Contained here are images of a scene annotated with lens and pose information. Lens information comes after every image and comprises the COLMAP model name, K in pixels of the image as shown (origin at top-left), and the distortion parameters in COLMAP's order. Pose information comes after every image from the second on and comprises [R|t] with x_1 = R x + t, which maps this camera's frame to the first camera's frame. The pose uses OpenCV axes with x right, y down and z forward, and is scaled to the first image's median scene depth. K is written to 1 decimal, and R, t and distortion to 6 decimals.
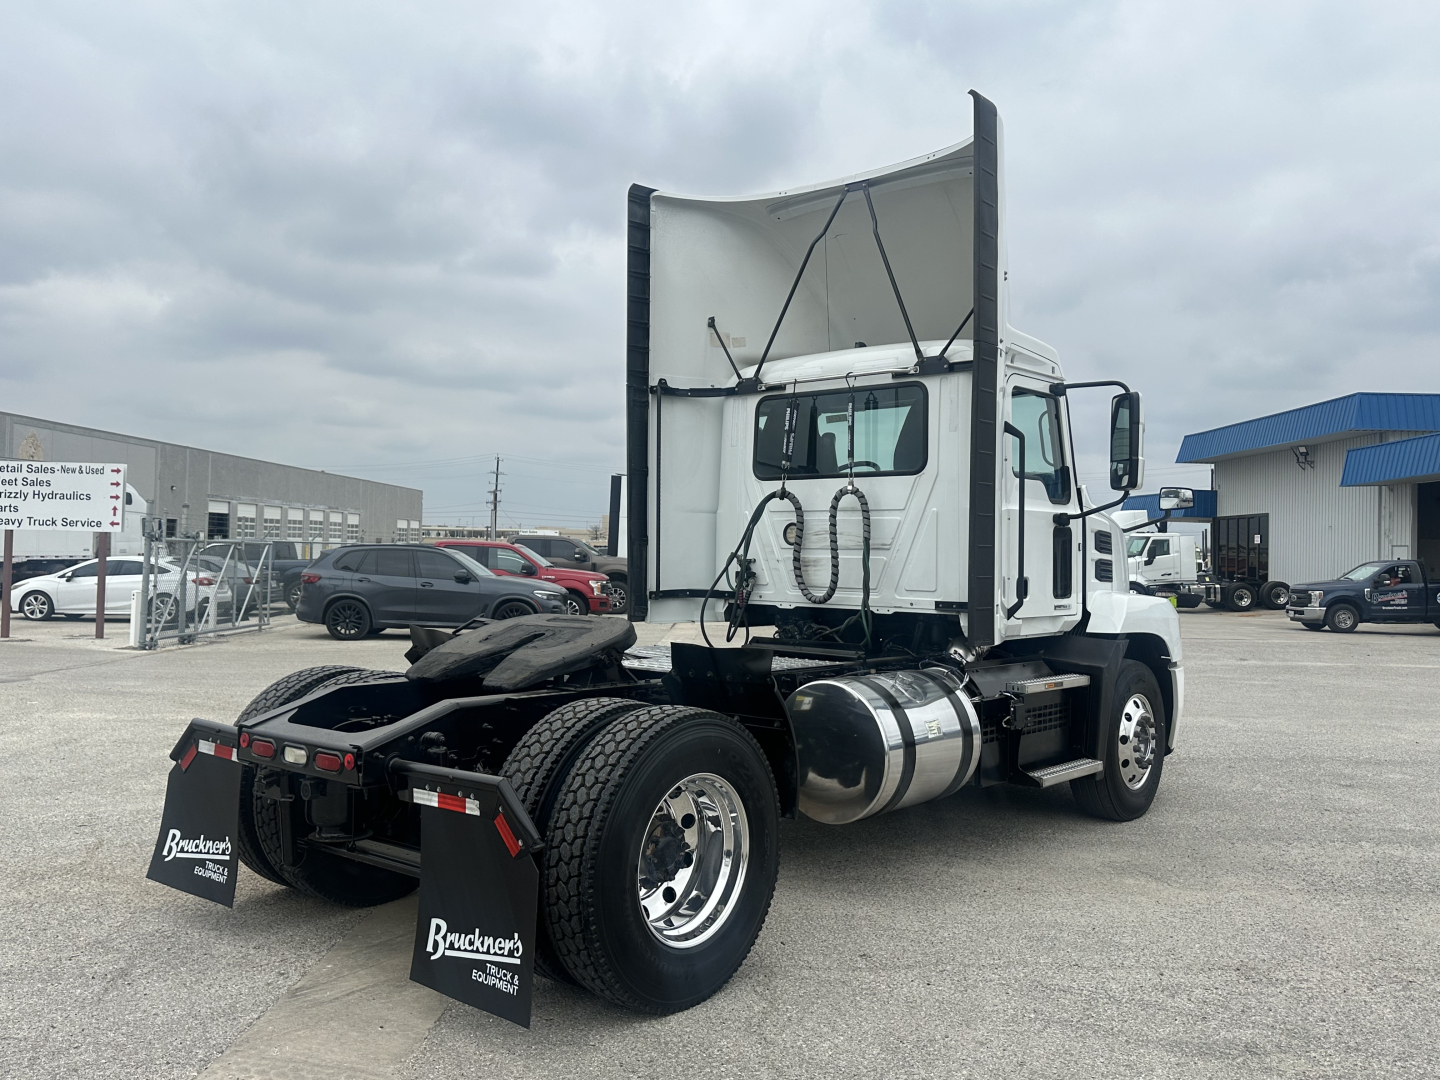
lens RADIAL K [[1192.9, 0, 714.4], [0, 1192.9, 535.8], [0, 0, 1]] dist [0.149969, -0.278778]
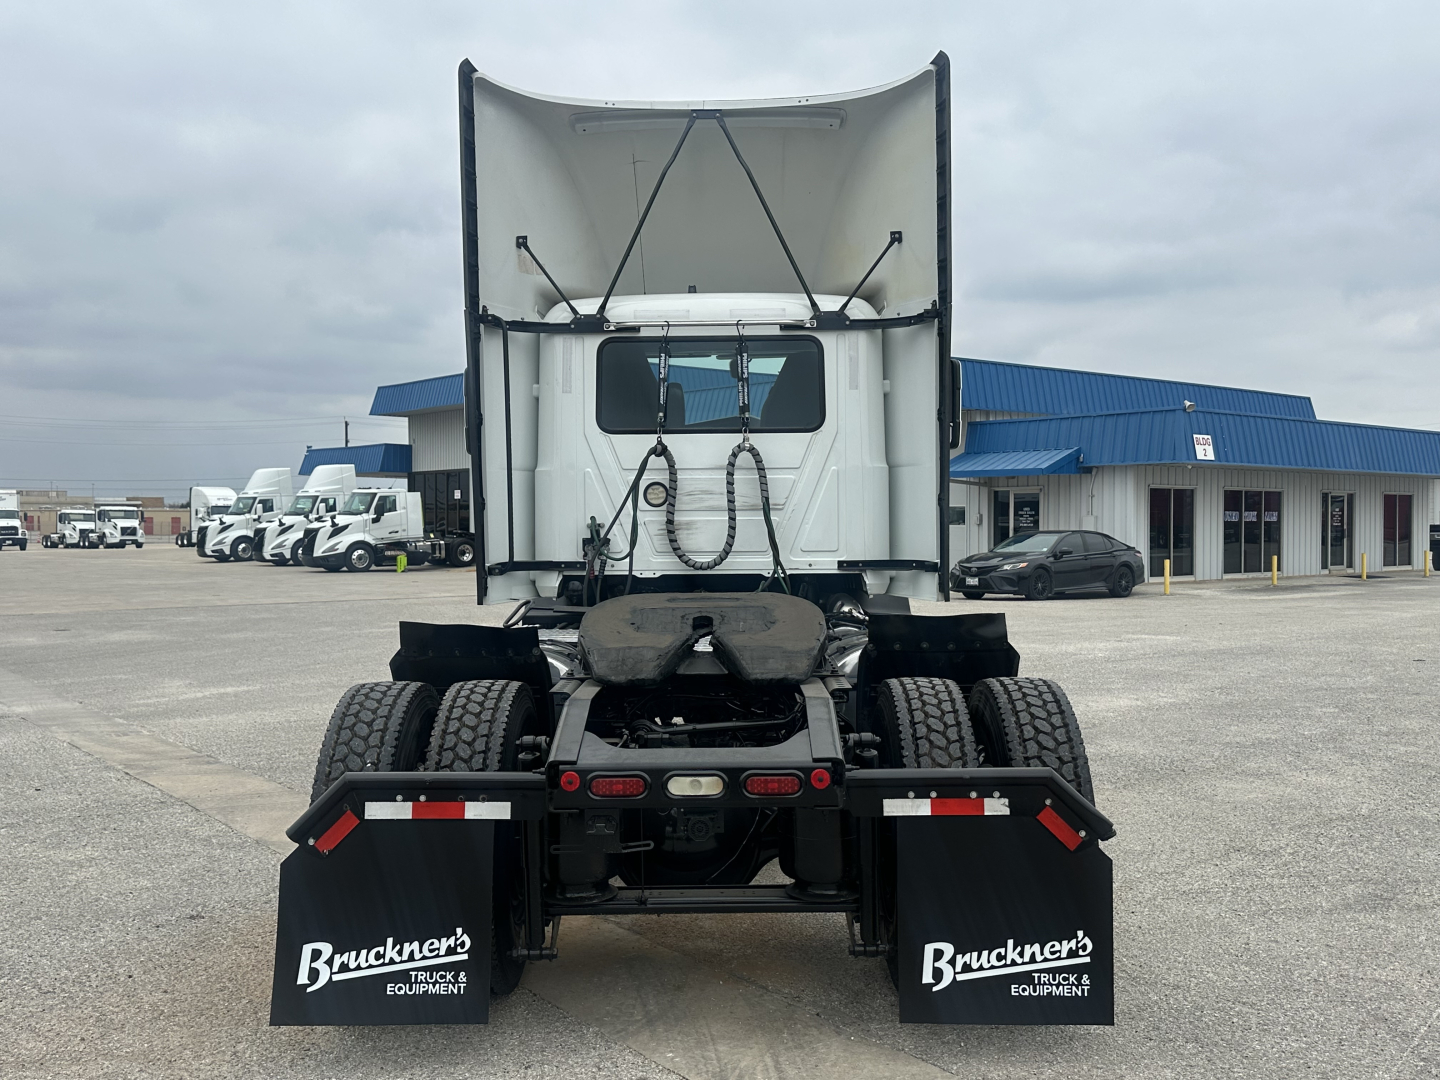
lens RADIAL K [[1304.9, 0, 720.0], [0, 1304.9, 540.0], [0, 0, 1]] dist [0.173433, -0.354169]
pose [[0.764596, -0.032835, 0.643672, -0.562356], [0.009160, 0.999154, 0.040089, -0.006562], [-0.644444, -0.024756, 0.764250, 0.227796]]
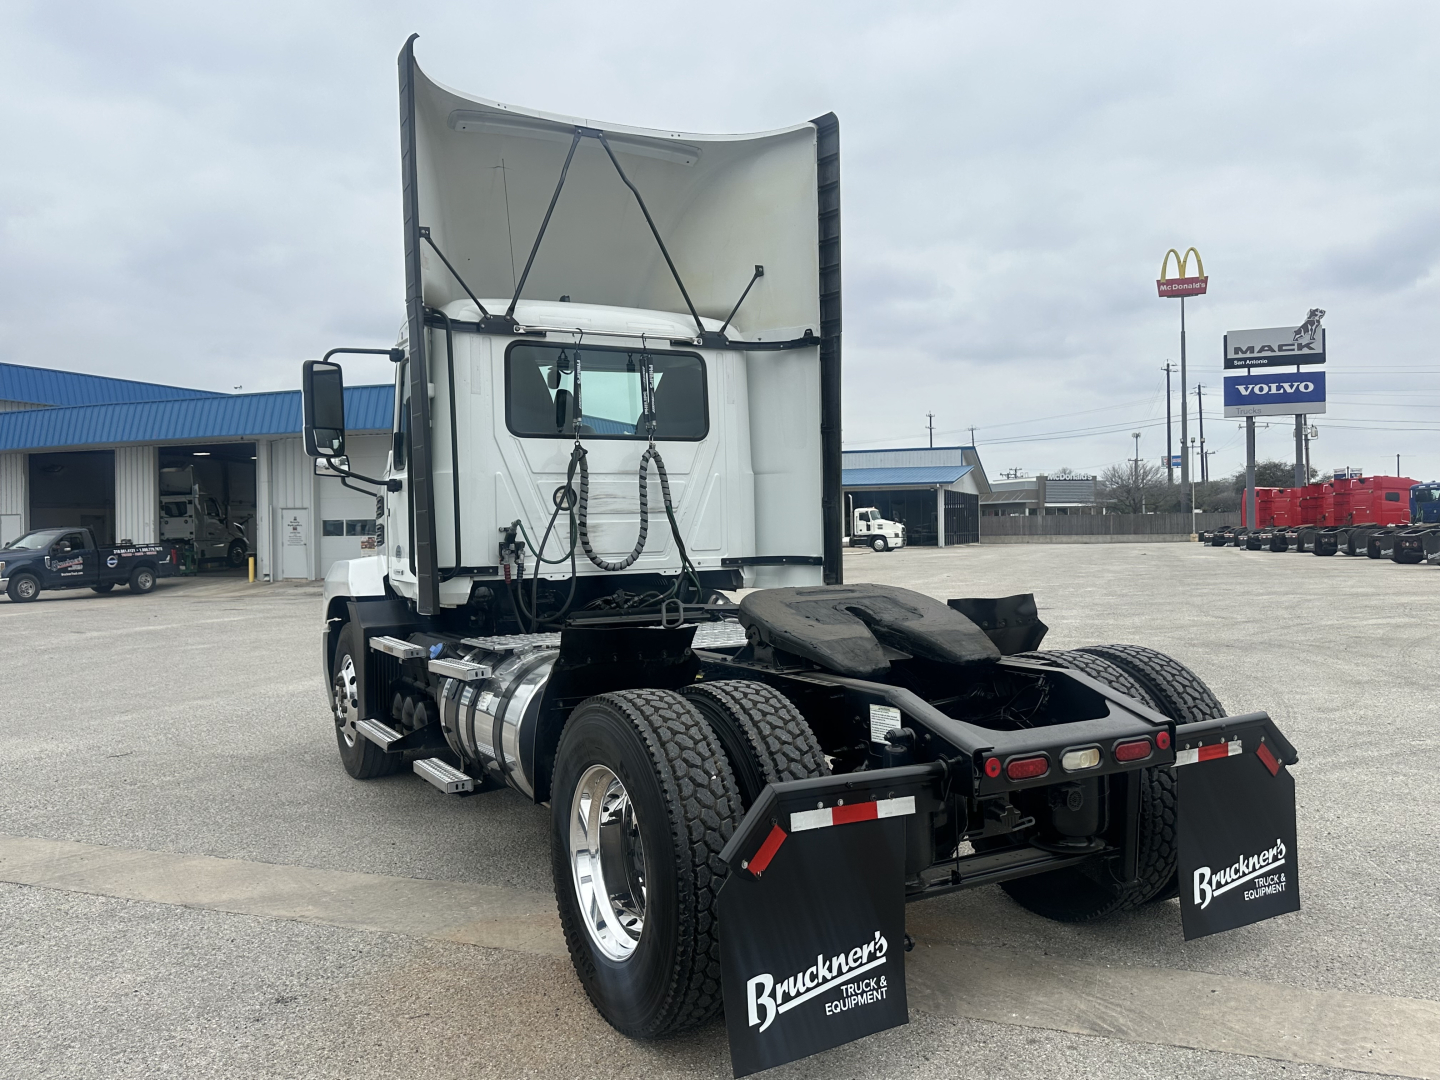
lens RADIAL K [[1119.6, 0, 728.7], [0, 1119.6, 545.8], [0, 0, 1]] dist [0.134864, -0.236650]
pose [[0.333616, -0.042158, 0.941766, -0.744355], [0.009240, 0.999098, 0.041451, 0.000721], [-0.942664, -0.005127, 0.333705, 0.627327]]
